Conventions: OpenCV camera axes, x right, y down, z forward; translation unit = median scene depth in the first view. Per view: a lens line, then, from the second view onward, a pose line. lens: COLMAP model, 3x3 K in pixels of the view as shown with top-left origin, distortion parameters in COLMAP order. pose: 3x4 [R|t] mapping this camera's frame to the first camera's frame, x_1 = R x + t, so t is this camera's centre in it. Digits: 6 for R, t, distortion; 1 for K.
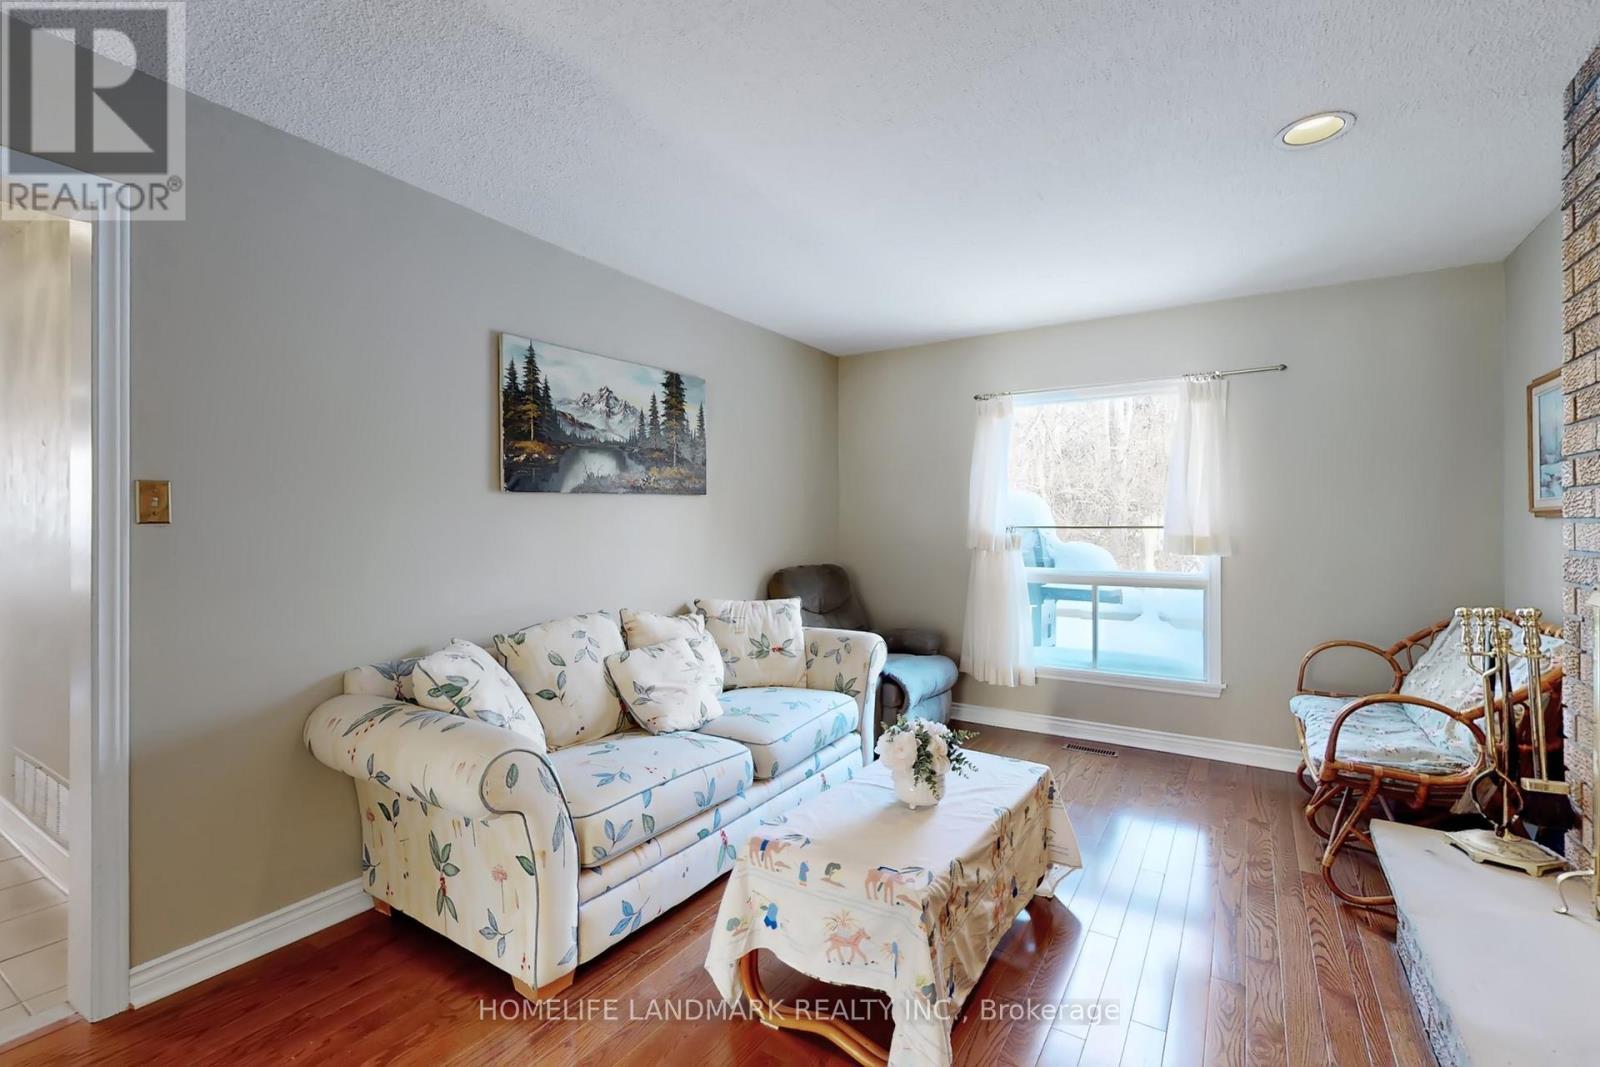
lens RADIAL K [[711.3, 0, 806.2], [0, 711.3, 525.2], [0, 0, 1]] dist [0.003927, 0.000222]
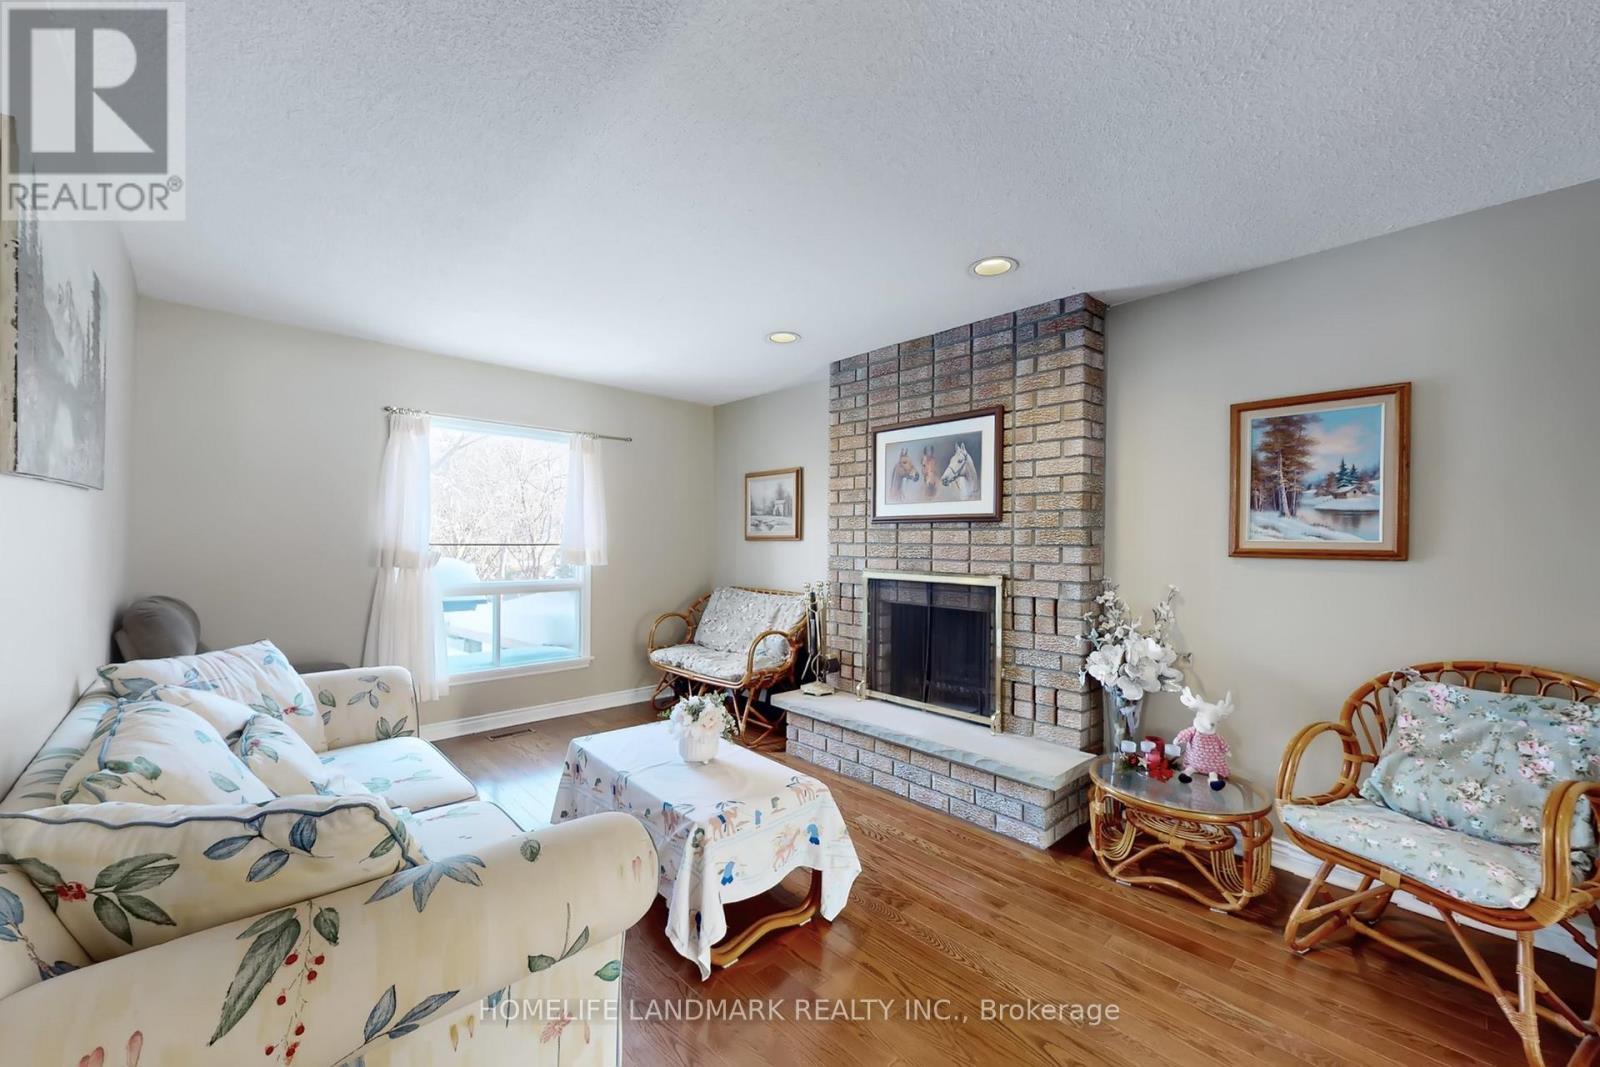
lens RADIAL K [[614.9, 0, 797.9], [0, 614.9, 544.2], [0, 0, 1]] dist [0.000801, 0.000029]
pose [[0.266756, -0.001234, 0.963763, -0.512025], [-0.004125, 0.999989, 0.002422, -0.002372], [-0.963755, -0.004621, 0.266748, 0.313213]]
